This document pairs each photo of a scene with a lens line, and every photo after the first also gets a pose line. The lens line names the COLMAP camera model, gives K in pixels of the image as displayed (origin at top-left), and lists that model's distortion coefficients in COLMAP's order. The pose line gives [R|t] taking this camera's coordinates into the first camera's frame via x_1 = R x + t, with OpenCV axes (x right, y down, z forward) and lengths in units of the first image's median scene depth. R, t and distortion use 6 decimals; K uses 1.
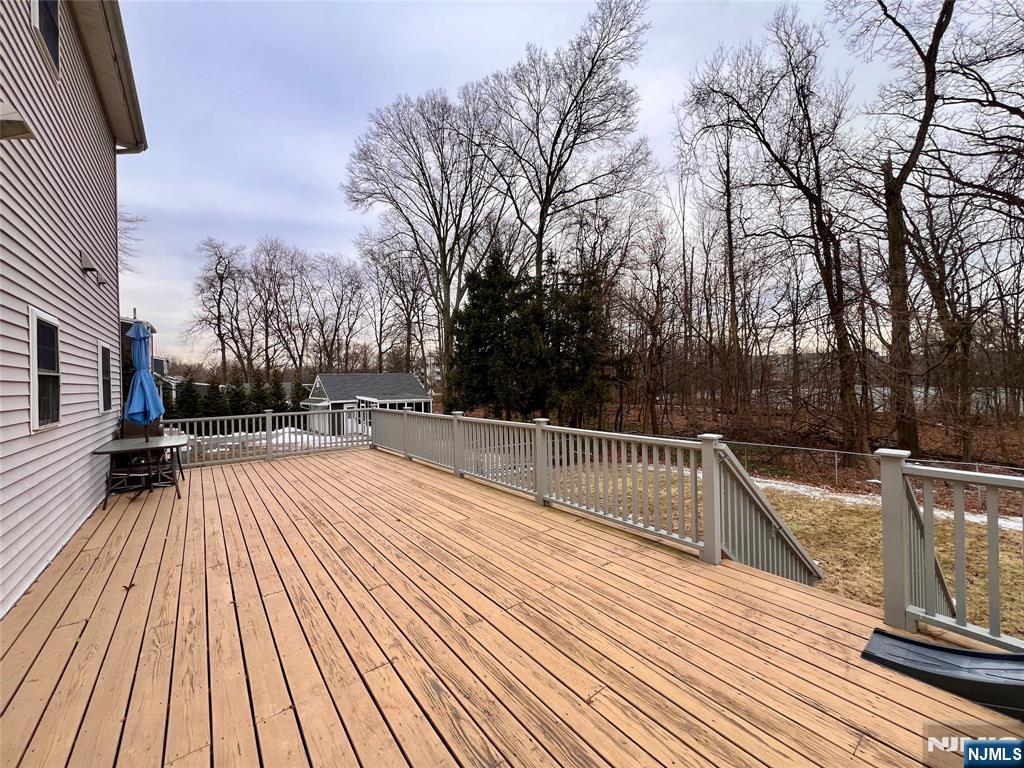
lens RADIAL K [[408.0, 0, 513.1], [0, 408.0, 383.8], [0, 0, 1]] dist [0.000229, -0.000159]
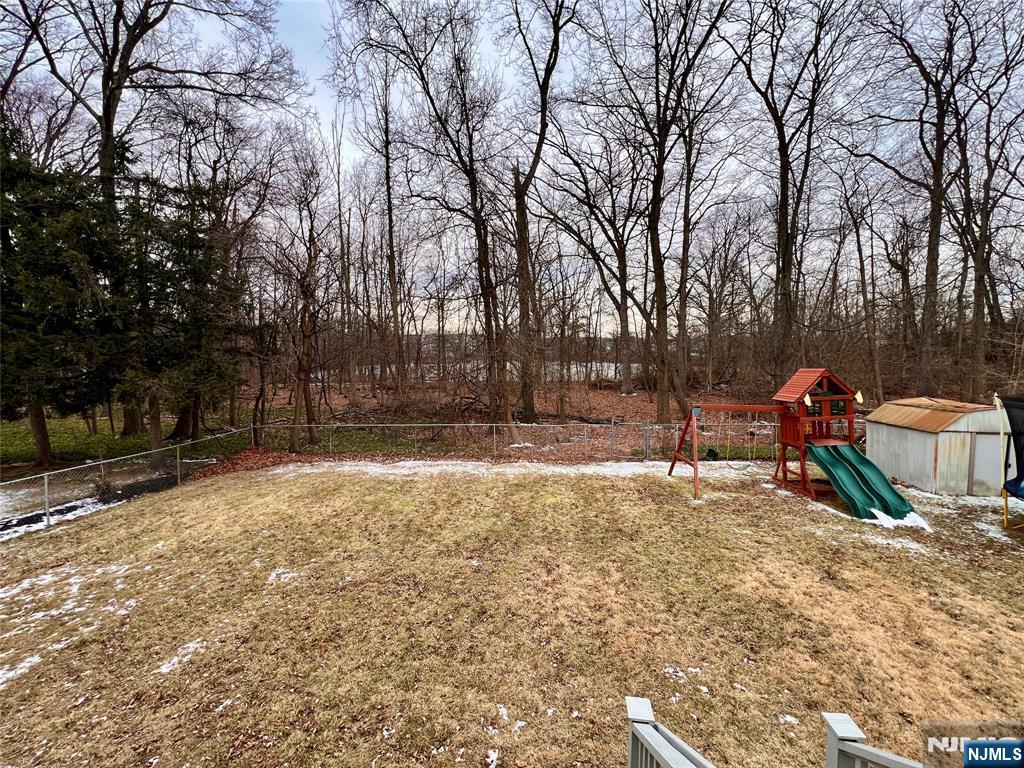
lens RADIAL K [[408.0, 0, 513.1], [0, 408.0, 379.2], [0, 0, 1]] dist [0.000229, -0.000159]
pose [[0.696969, -0.033813, 0.716303, 0.053257], [-0.000349, 0.998872, 0.047490, 0.000007], [-0.717101, -0.033349, 0.696171, 0.156452]]
